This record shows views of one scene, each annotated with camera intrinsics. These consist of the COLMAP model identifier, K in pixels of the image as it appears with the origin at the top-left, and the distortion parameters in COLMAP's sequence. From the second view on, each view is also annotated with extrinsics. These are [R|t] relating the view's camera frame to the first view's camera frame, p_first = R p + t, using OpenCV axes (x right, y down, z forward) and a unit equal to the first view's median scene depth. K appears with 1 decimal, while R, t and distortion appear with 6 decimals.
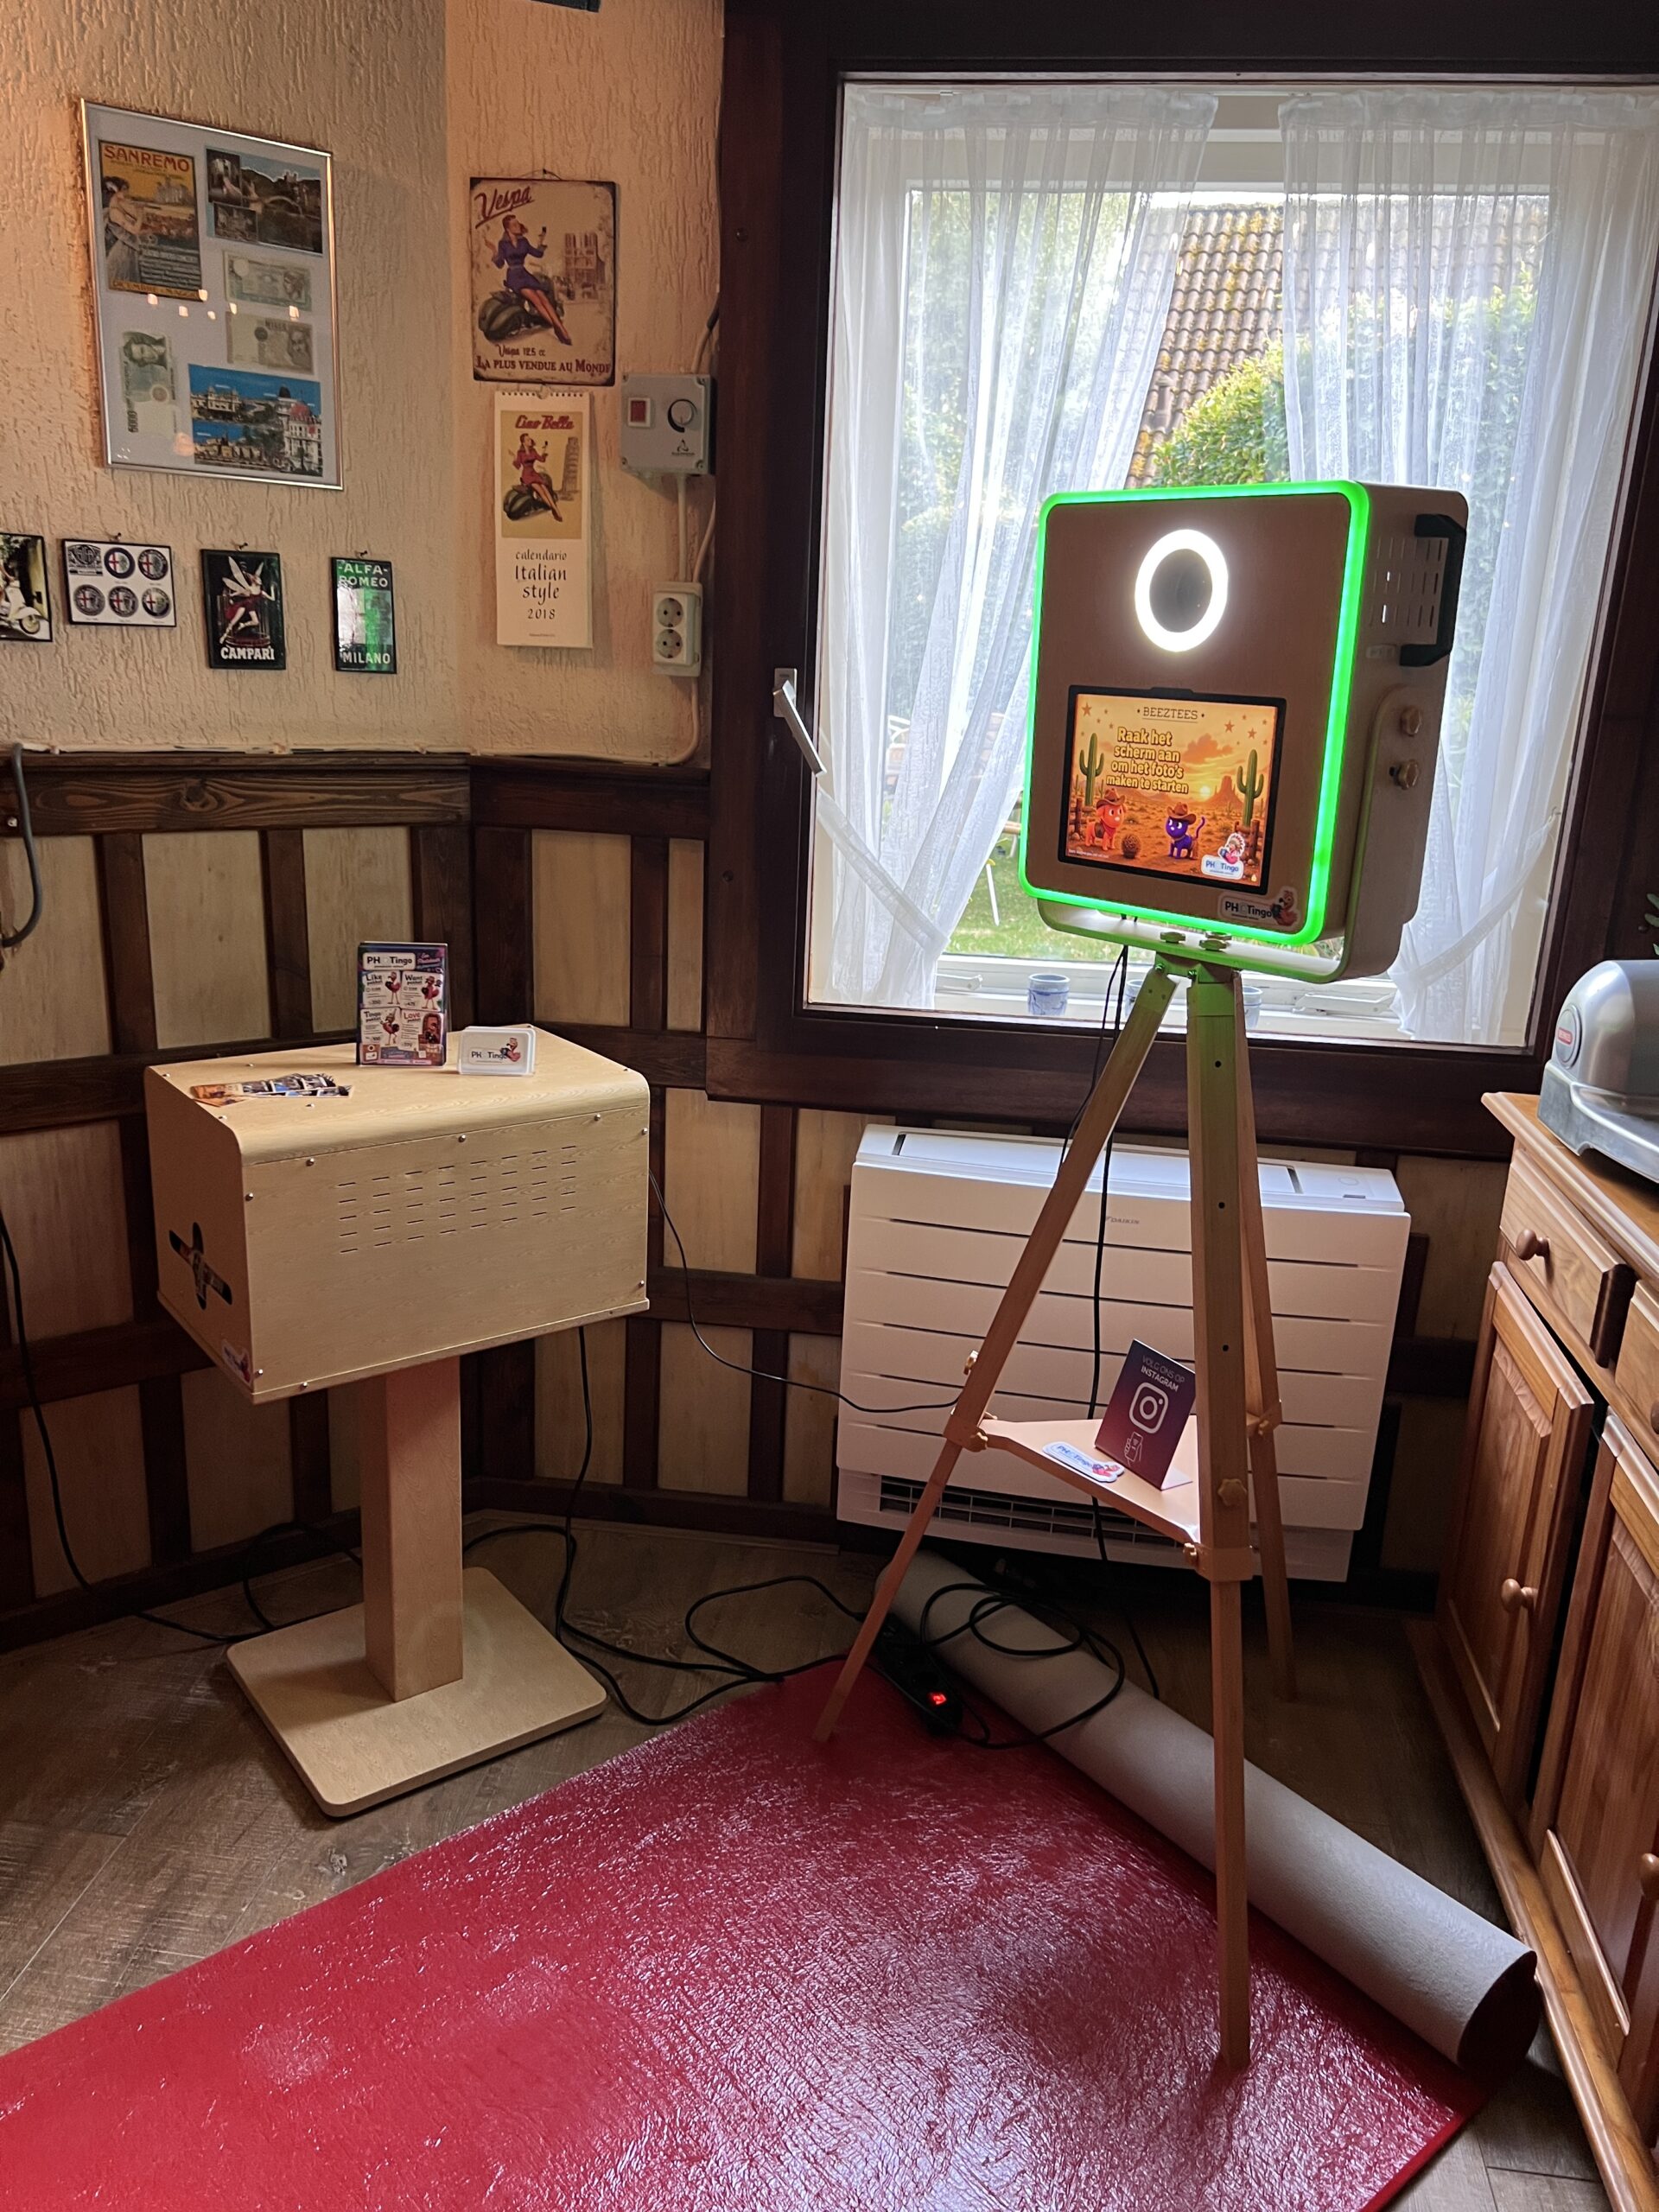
lens RADIAL K [[1665.2, 0, 838.0], [0, 1665.2, 1121.8], [0, 0, 1]] dist [0.038098, -0.048046]
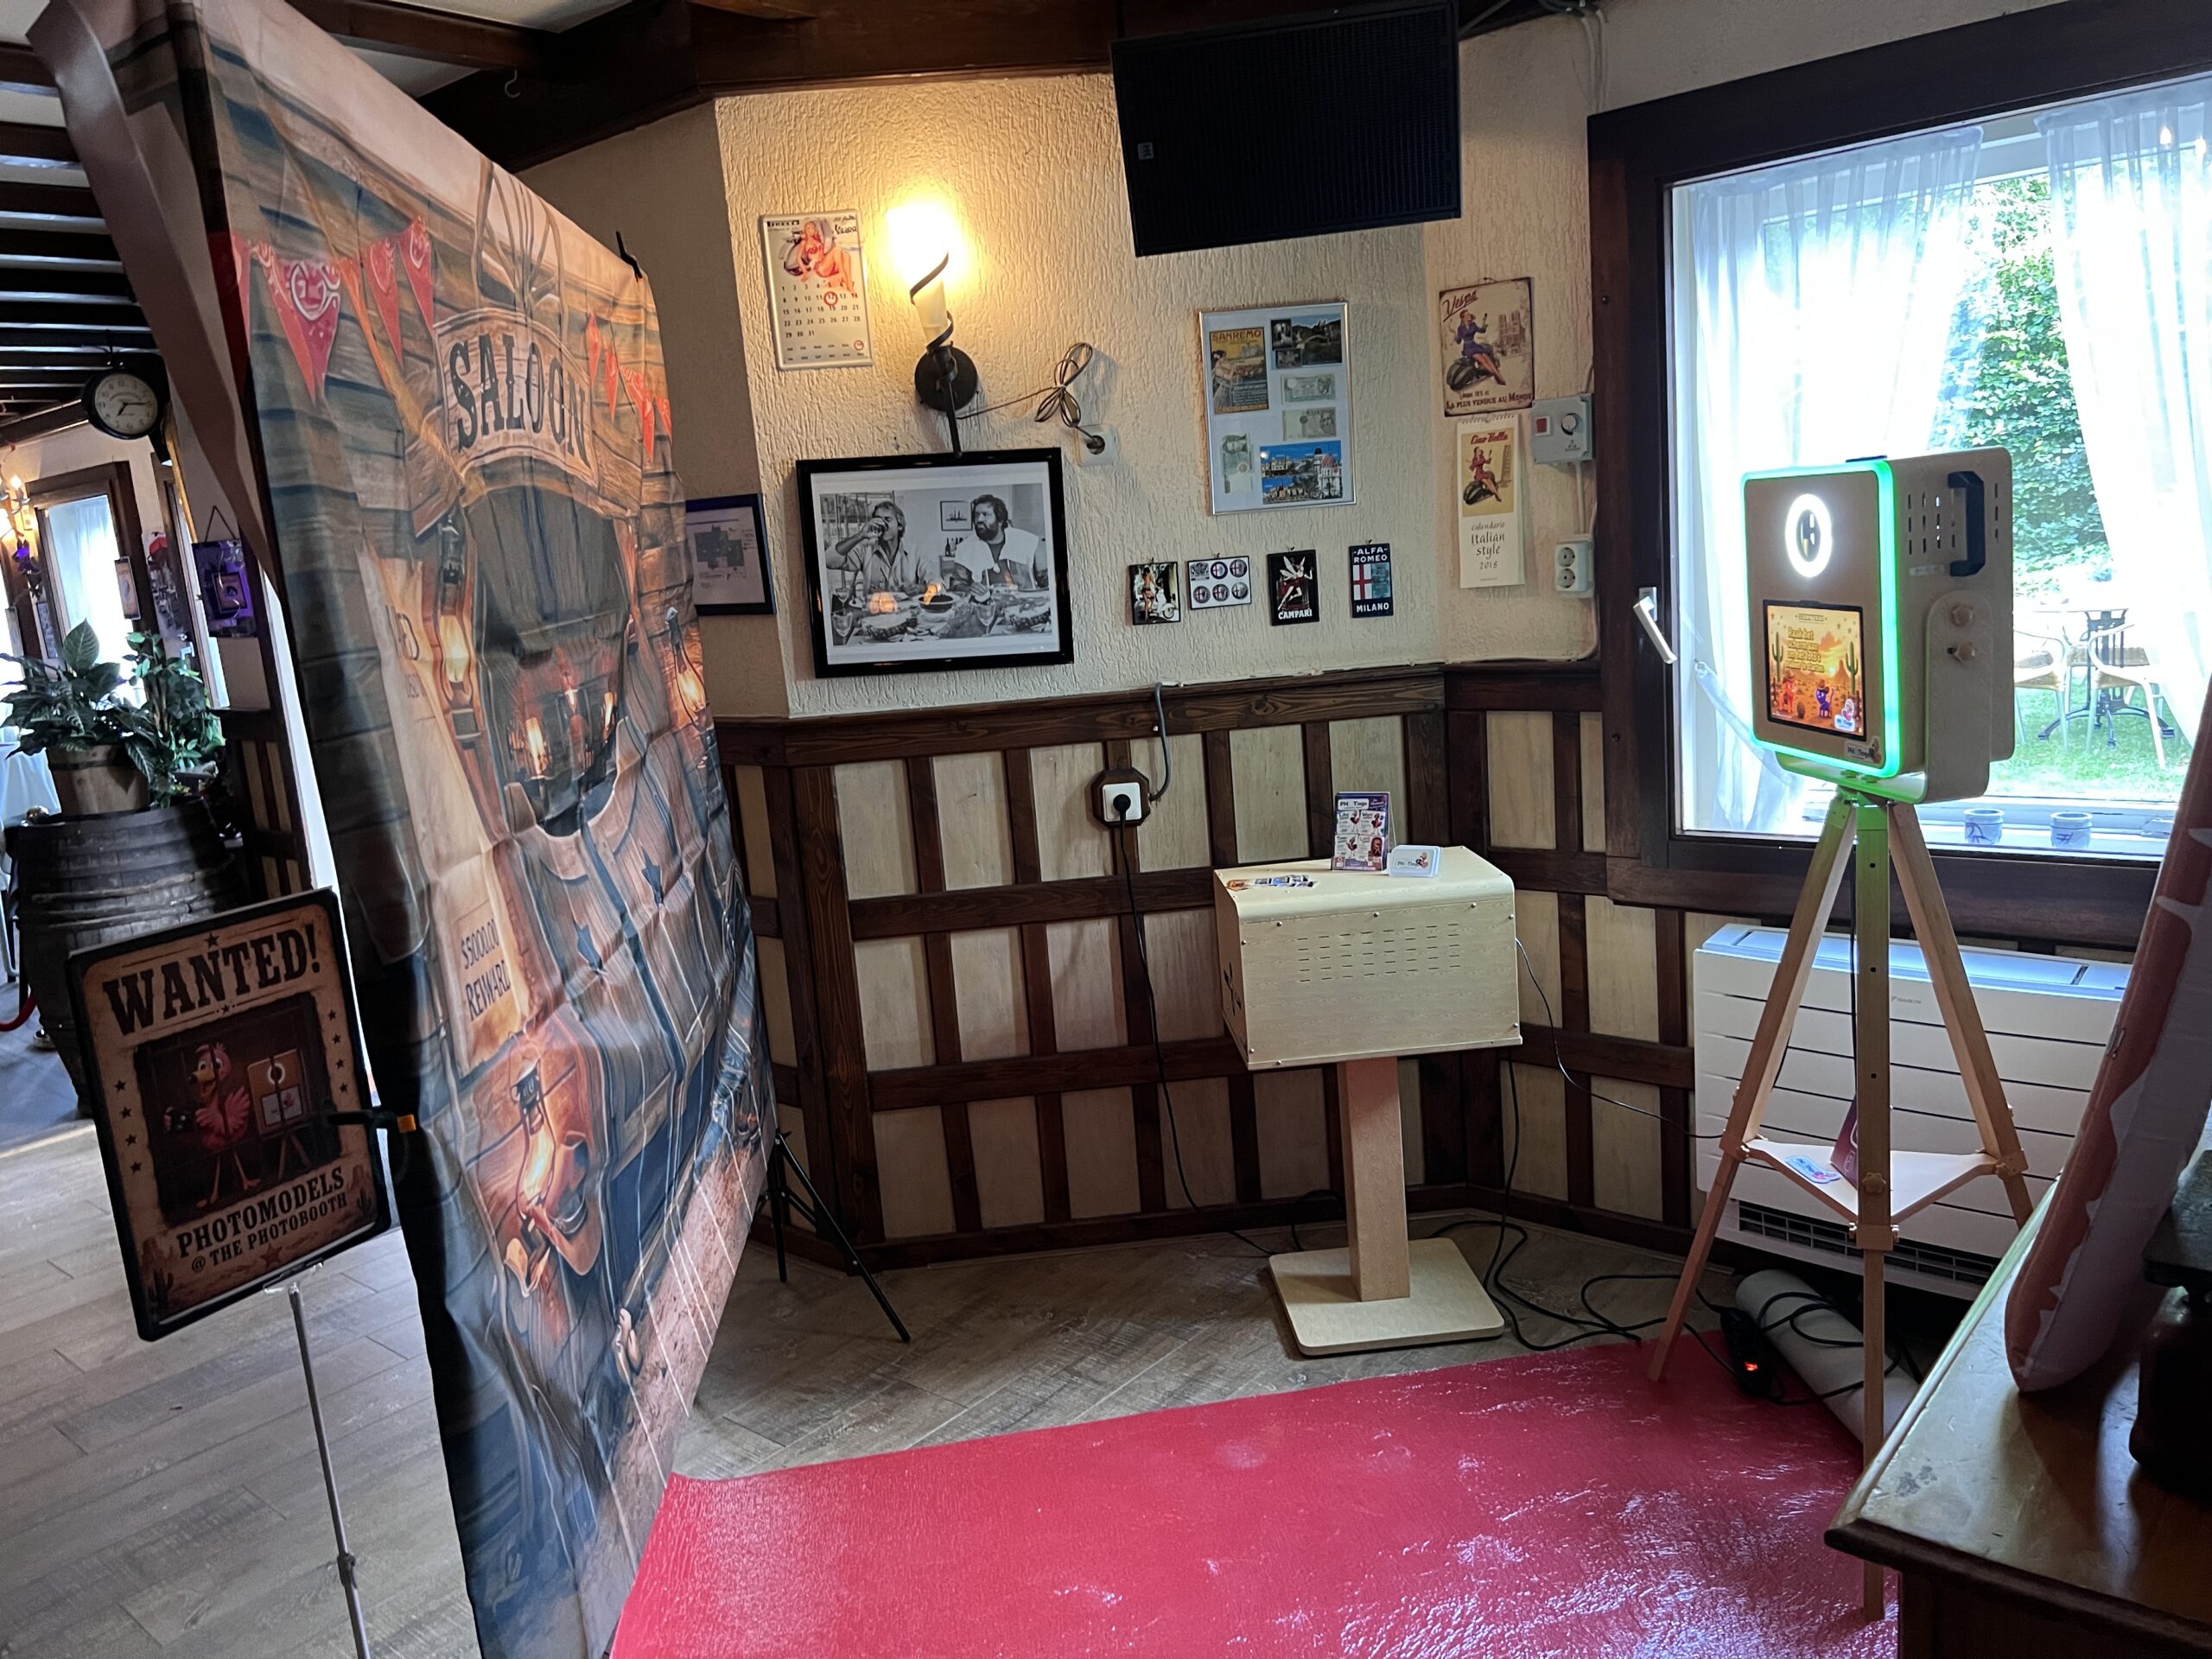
lens RADIAL K [[1665.2, 0, 1106.3], [0, 1665.2, 822.8], [0, 0, 1]] dist [0.038098, -0.048046]
pose [[0.825903, -0.014571, -0.563624, 0.389492], [-0.038572, 0.995864, -0.082267, 0.054315], [0.562491, 0.089684, 0.821925, -0.382492]]
